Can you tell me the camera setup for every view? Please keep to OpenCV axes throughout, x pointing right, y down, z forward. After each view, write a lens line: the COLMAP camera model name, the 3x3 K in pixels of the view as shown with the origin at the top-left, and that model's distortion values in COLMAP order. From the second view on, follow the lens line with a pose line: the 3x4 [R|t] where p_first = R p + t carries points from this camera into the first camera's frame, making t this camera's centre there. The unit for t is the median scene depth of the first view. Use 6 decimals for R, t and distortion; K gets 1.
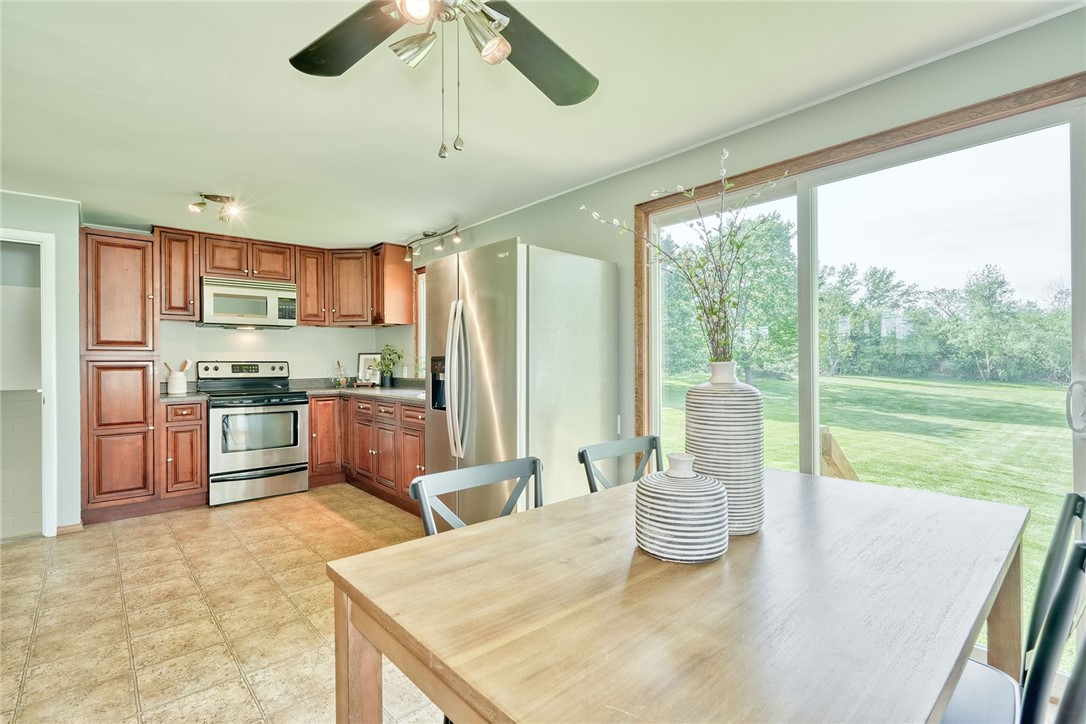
lens RADIAL K [[505.8, 0, 533.4], [0, 505.8, 361.7], [0, 0, 1]] dist [0.009143, -0.000460]
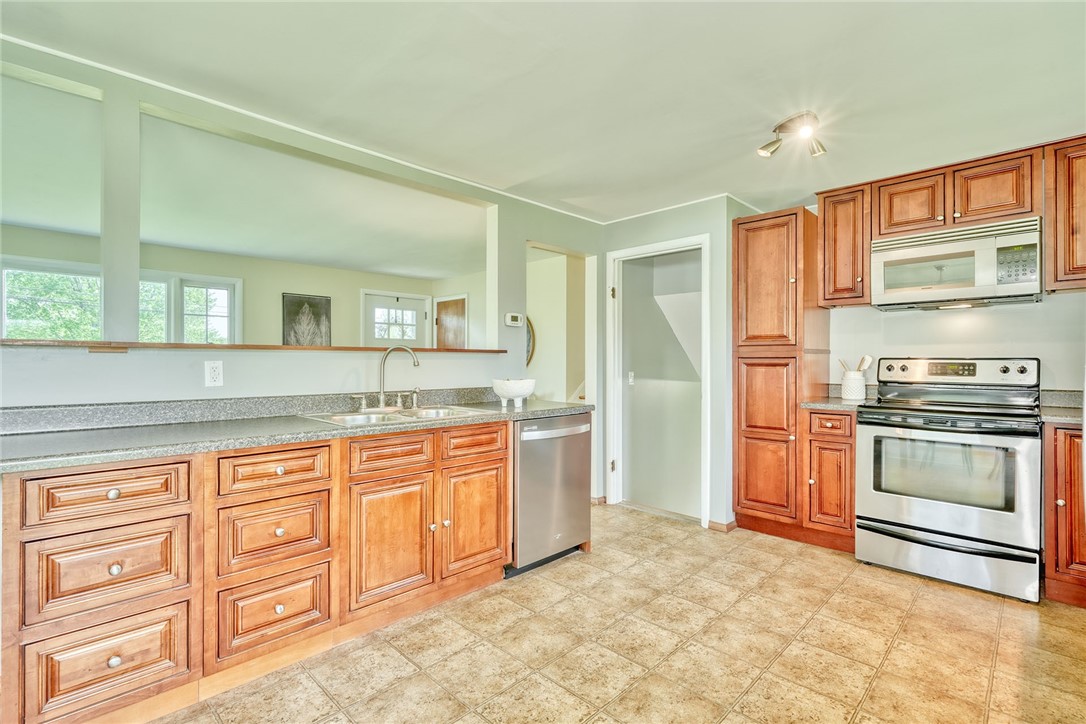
lens RADIAL K [[507.8, 0, 540.0], [0, 507.8, 361.6], [0, 0, 1]] dist [-0.003203, 0.000983]
pose [[0.073464, 0.006098, -0.997279, 0.046522], [-0.001015, 0.999981, 0.006040, 0.000623], [0.997297, 0.000568, 0.073469, 0.526498]]
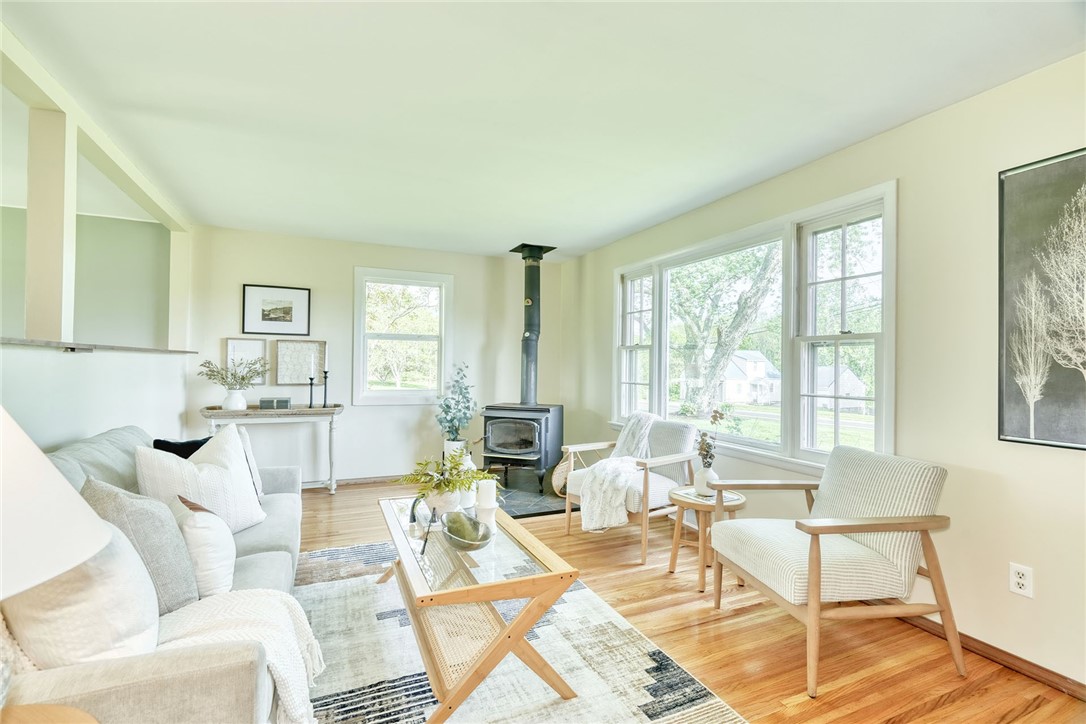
lens RADIAL K [[494.0, 0, 541.4], [0, 494.0, 362.0], [0, 0, 1]] dist [0.001947, 0.001852]
pose [[-0.956782, -0.003910, 0.290779, -1.206787], [-0.006798, 0.999937, -0.008920, 0.008777], [-0.290726, -0.010511, -0.956749, 0.497340]]
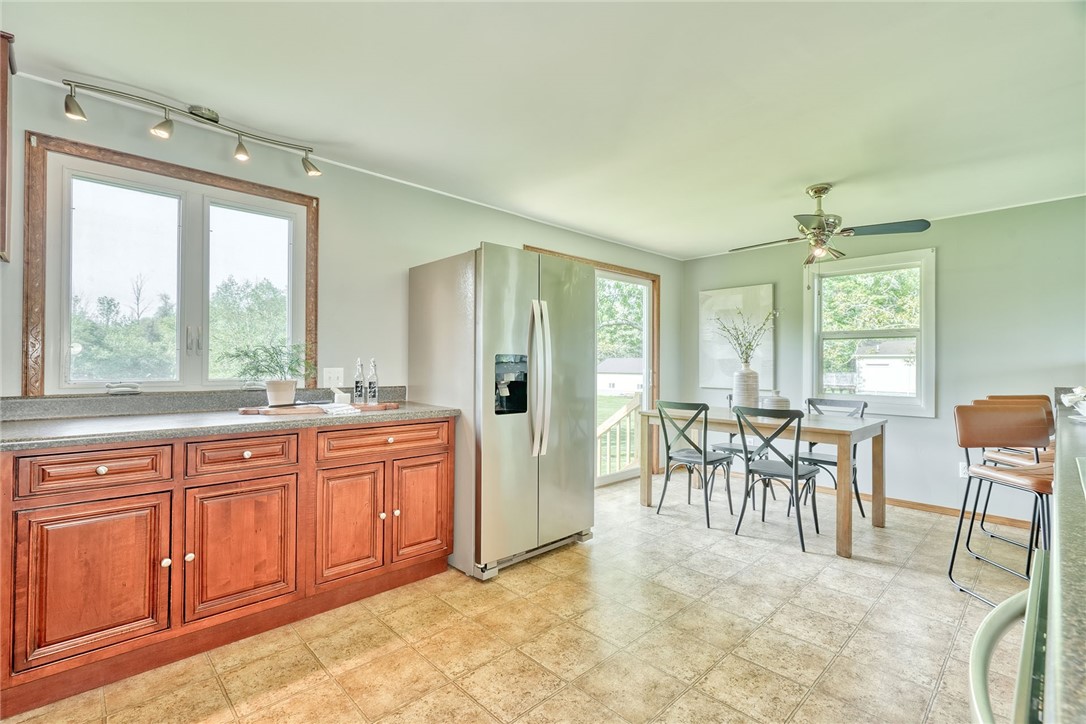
lens RADIAL K [[492.4, 0, 540.1], [0, 492.4, 362.0], [0, 0, 1]] dist [-0.001083, 0.000698]
pose [[-0.045352, 0.008694, 0.998933, -0.837414], [-0.005626, 0.999944, -0.008959, 0.007777], [-0.998955, -0.006026, -0.045301, 0.773293]]
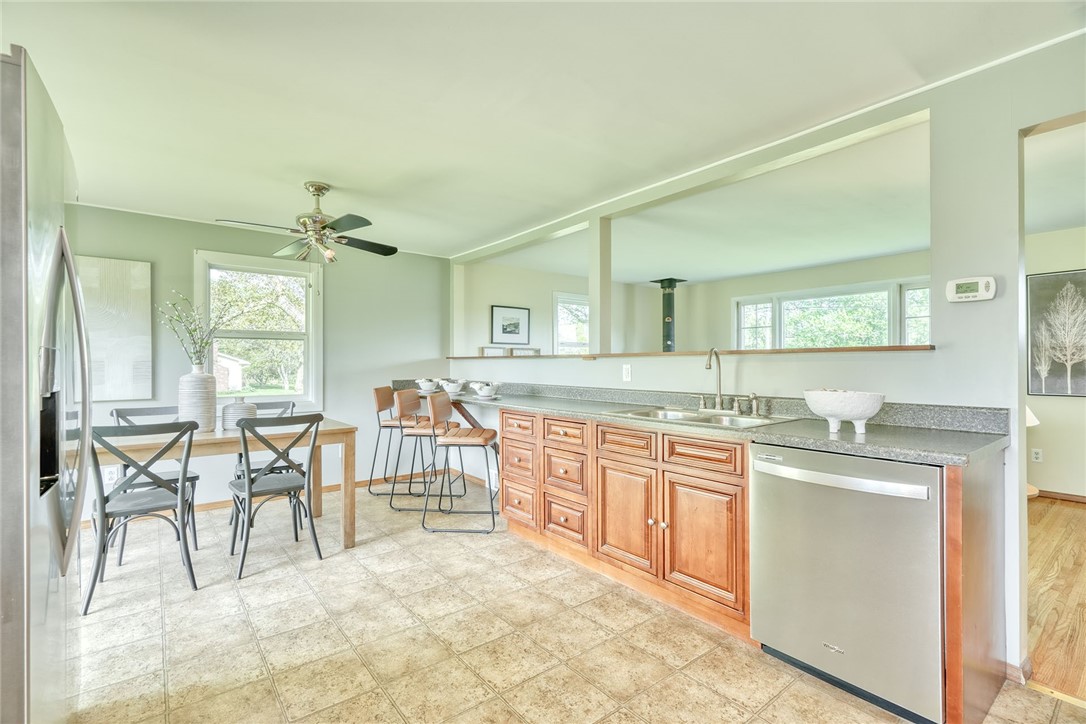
lens RADIAL K [[492.4, 0, 540.1], [0, 492.4, 362.0], [0, 0, 1]] dist [-0.001083, 0.000698]
pose [[-0.998772, 0.008358, 0.048843, -0.446899], [0.008042, 0.999946, -0.006644, 0.004103], [-0.048896, -0.006243, -0.998784, 1.058700]]
